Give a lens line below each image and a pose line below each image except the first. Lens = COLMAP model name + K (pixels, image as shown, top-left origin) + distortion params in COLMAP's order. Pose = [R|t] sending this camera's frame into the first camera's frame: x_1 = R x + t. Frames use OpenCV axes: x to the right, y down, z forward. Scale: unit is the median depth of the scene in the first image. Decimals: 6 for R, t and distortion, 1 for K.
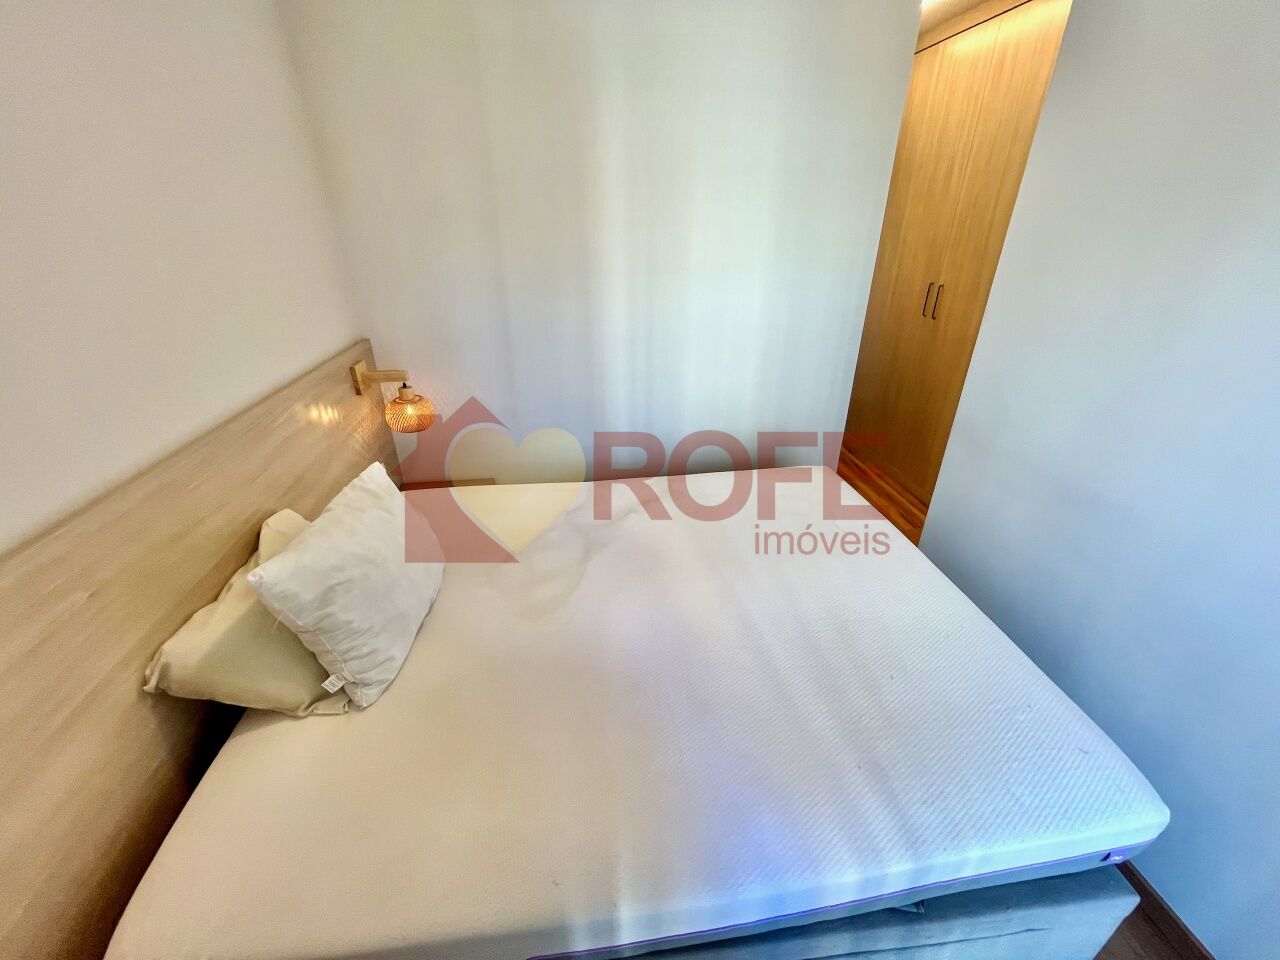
lens RADIAL K [[514.1, 0, 638.7], [0, 514.1, 476.9], [0, 0, 1]] dist [-0.000616, -0.000834]
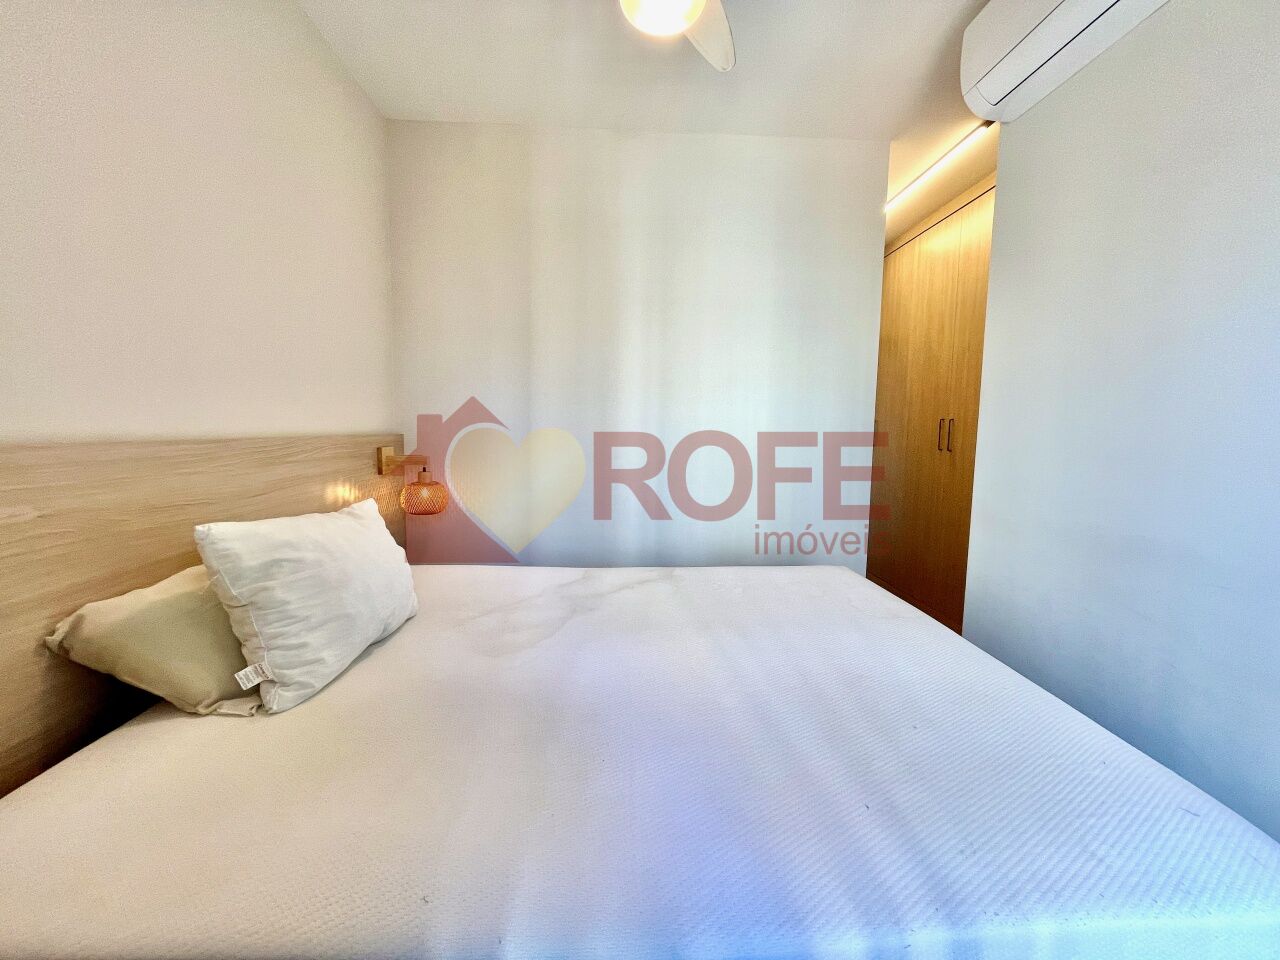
lens RADIAL K [[515.4, 0, 640.0], [0, 515.4, 480.0], [0, 0, 1]] dist [-0.003212, -0.000301]
pose [[0.996208, 0.029740, -0.081767, 0.132635], [-0.057485, 0.930422, -0.361953, 0.367709], [0.065314, 0.365281, 0.928603, 0.106006]]
